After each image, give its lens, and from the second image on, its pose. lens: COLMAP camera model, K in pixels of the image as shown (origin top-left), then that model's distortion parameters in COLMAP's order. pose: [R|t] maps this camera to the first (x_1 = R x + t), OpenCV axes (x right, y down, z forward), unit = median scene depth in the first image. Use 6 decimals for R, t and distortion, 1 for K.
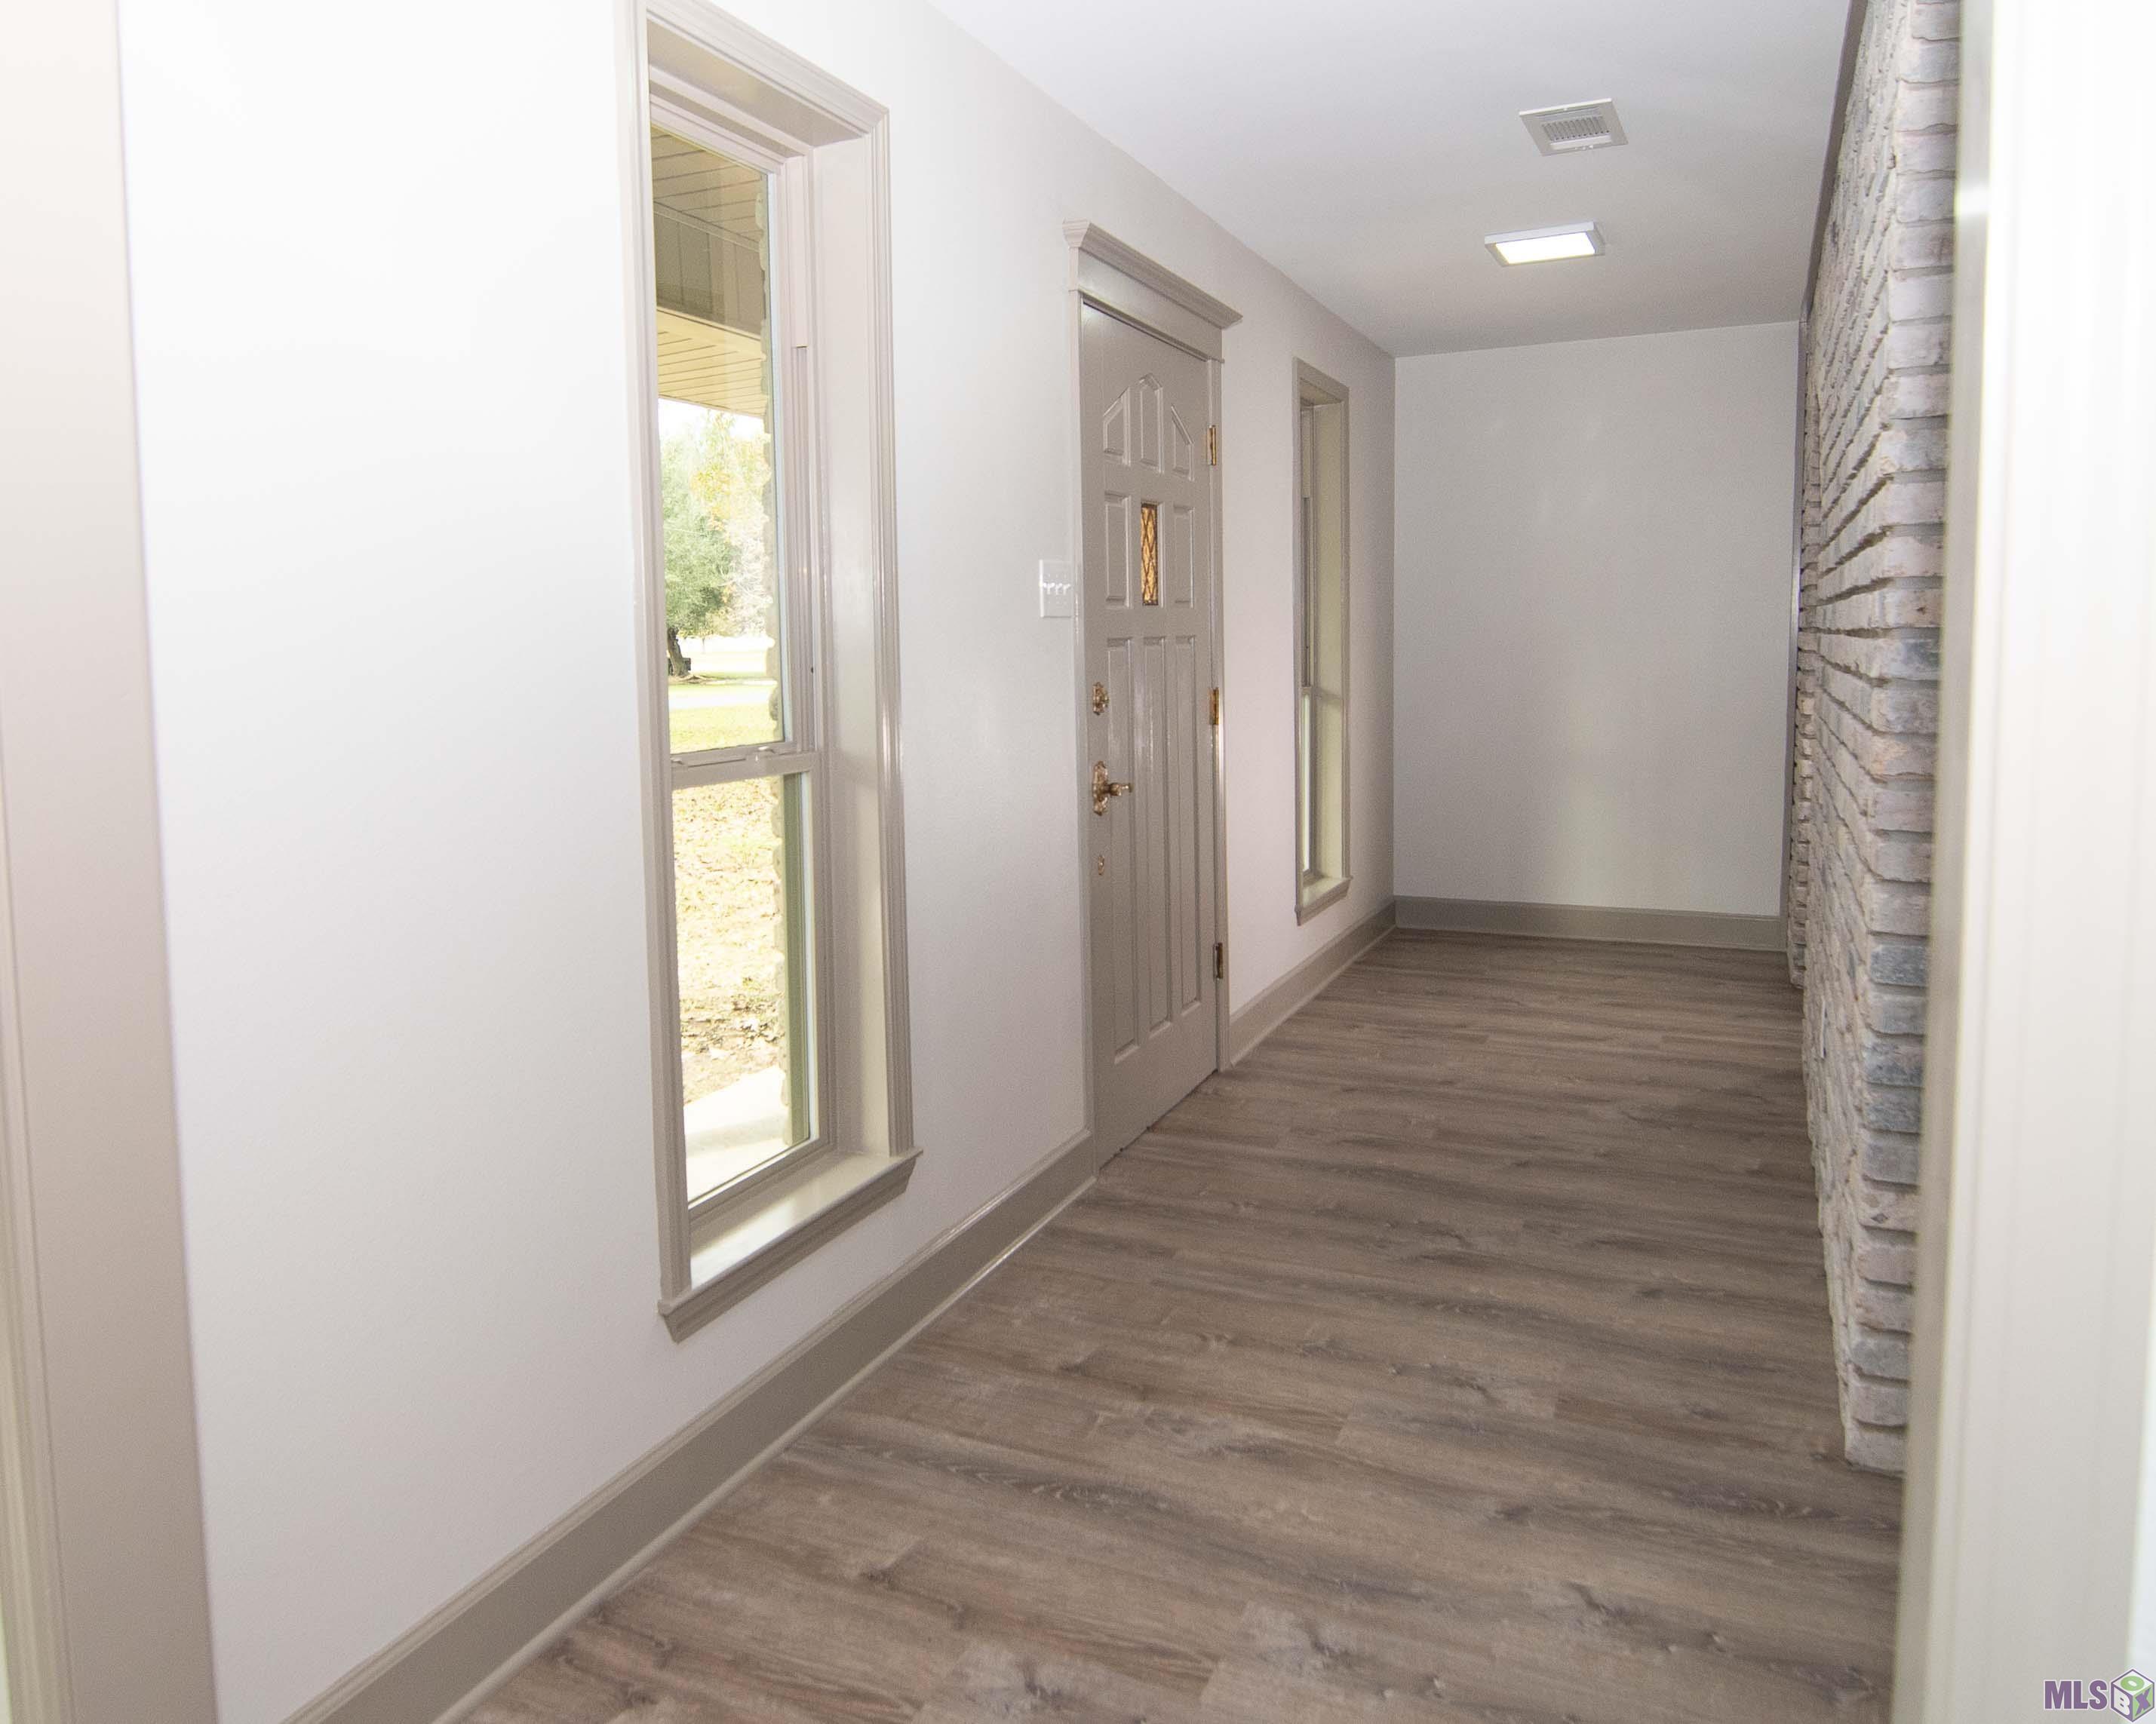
lens RADIAL K [[1521.7, 0, 1022.1], [0, 1521.7, 768.6], [0, 0, 1]] dist [0.003872, -0.025654]
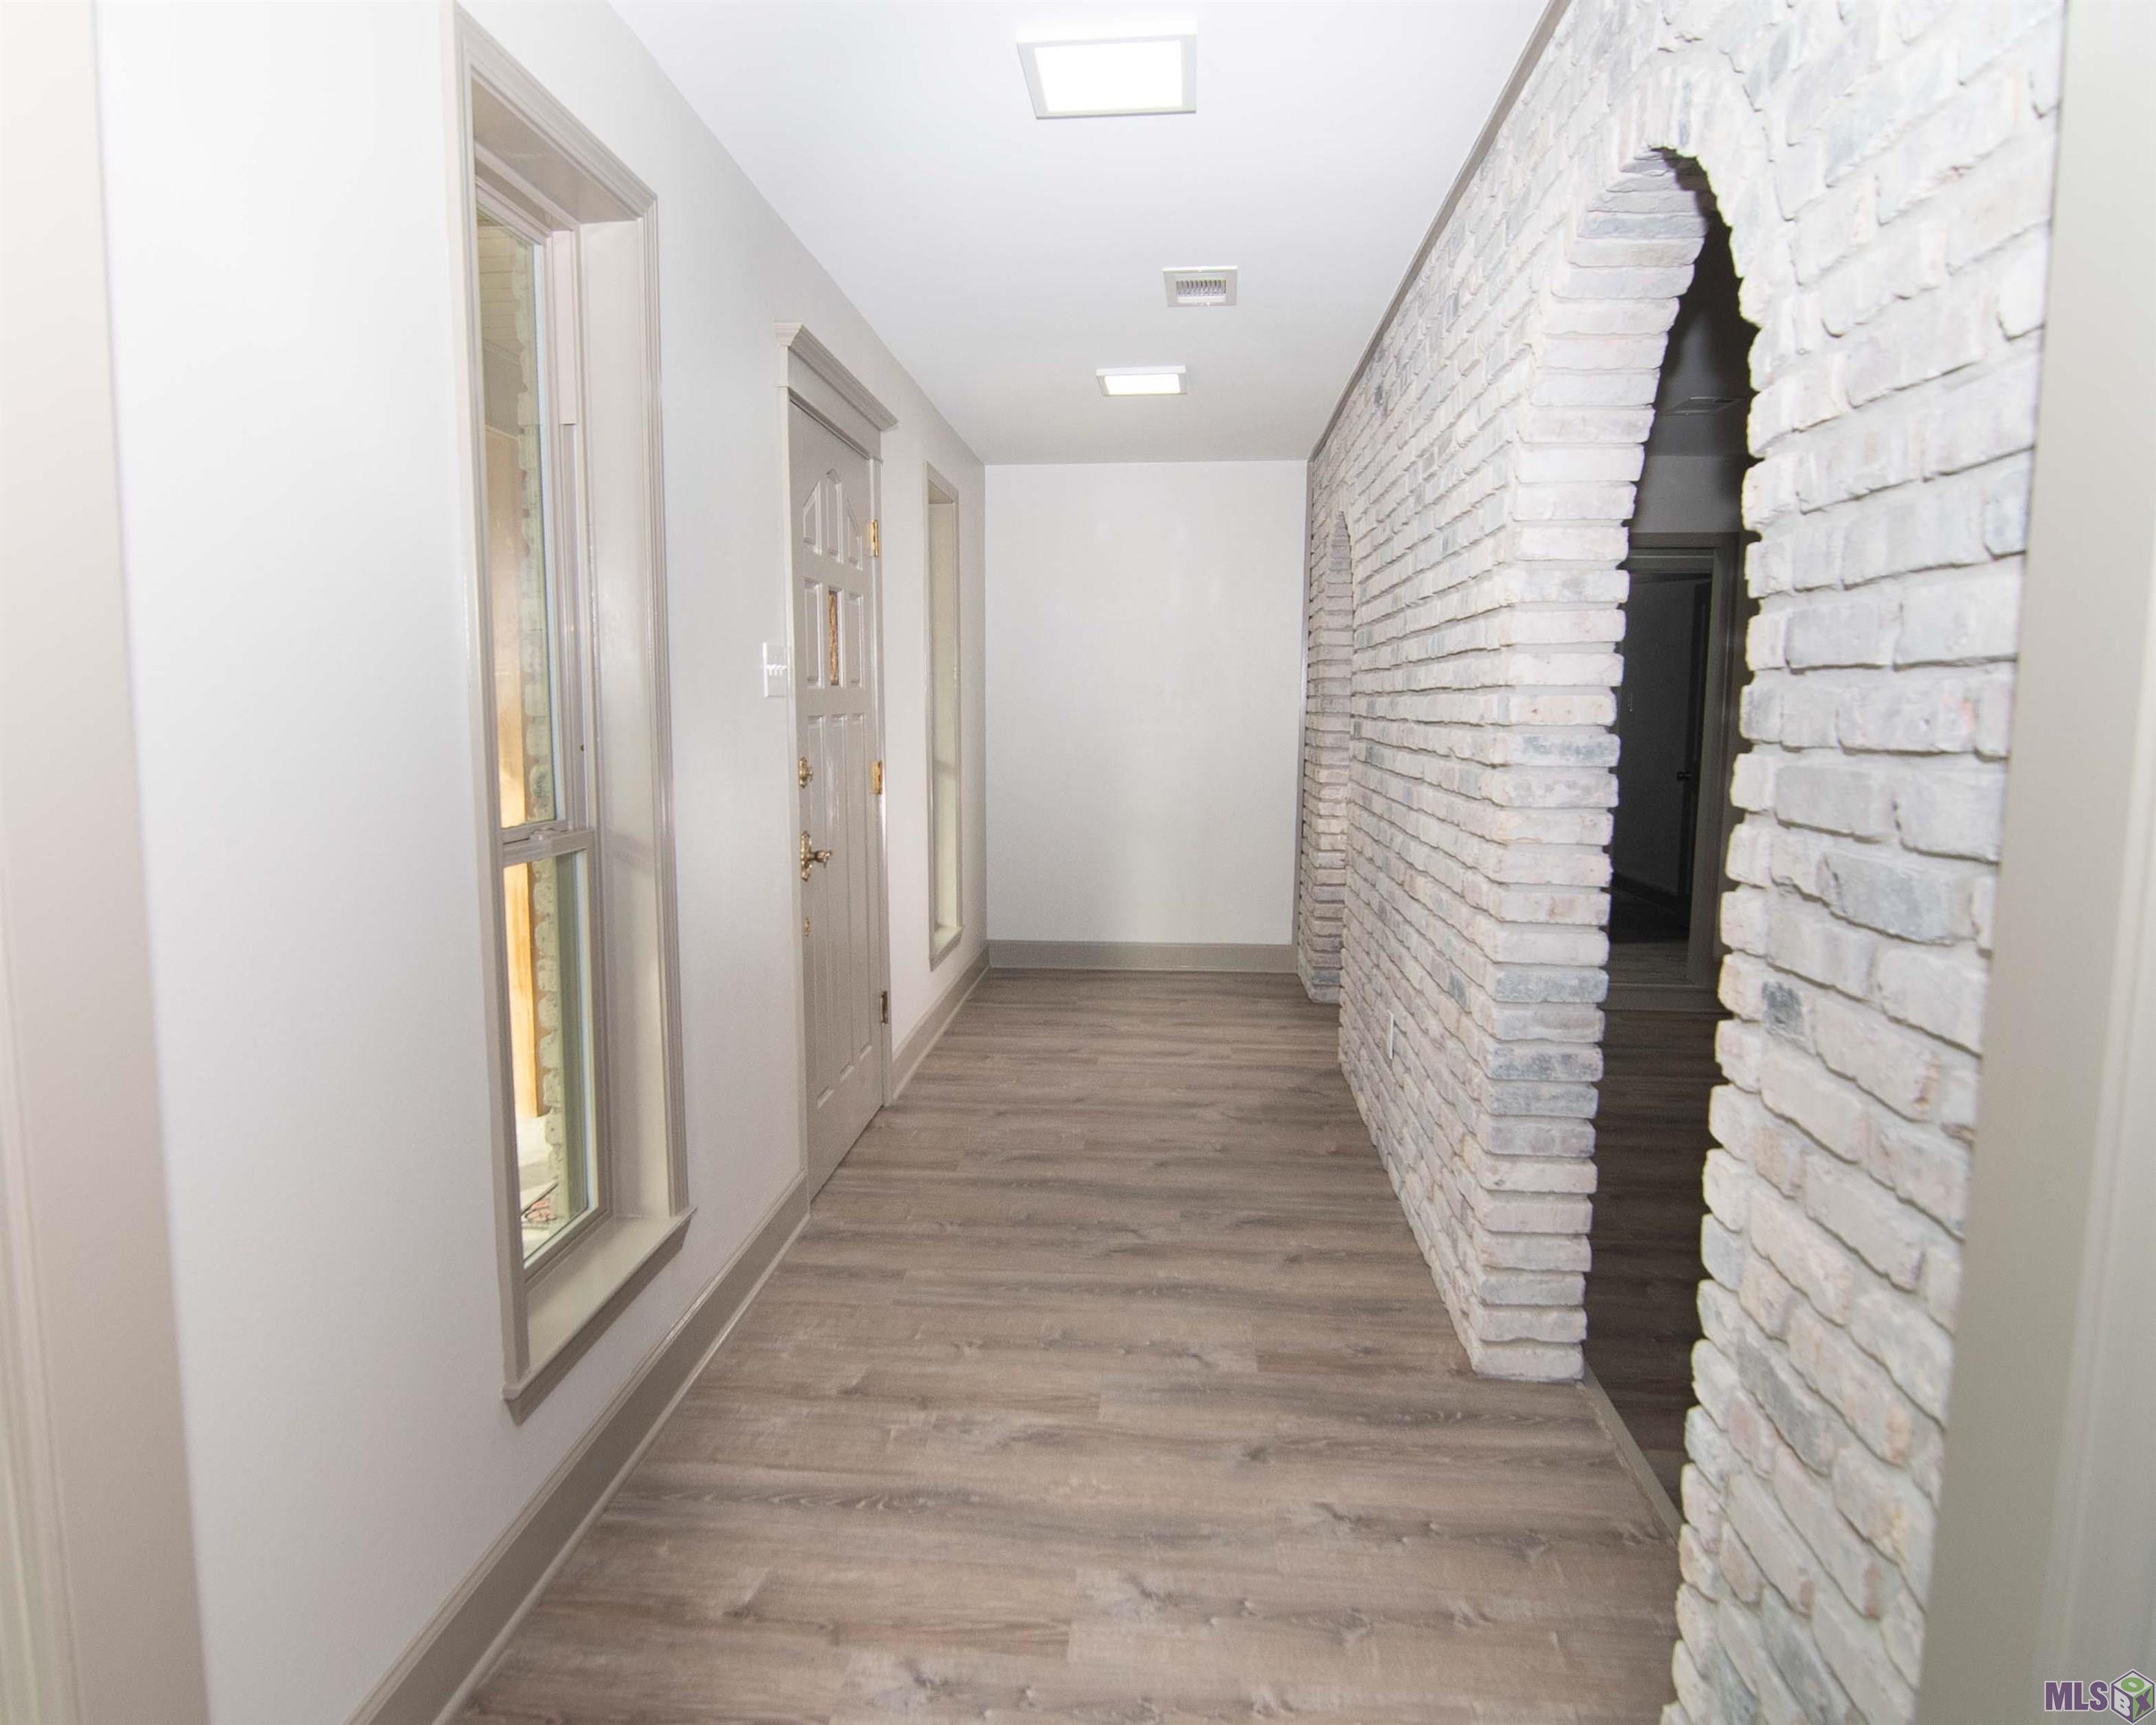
lens RADIAL K [[1380.4, 0, 1030.9], [0, 1380.4, 871.6], [0, 0, 1]] dist [0.001646, -0.021885]
pose [[0.939785, -0.023165, 0.340980, -0.173806], [0.011008, 0.999234, 0.037548, -0.014145], [-0.341588, -0.031533, 0.939321, 0.035803]]
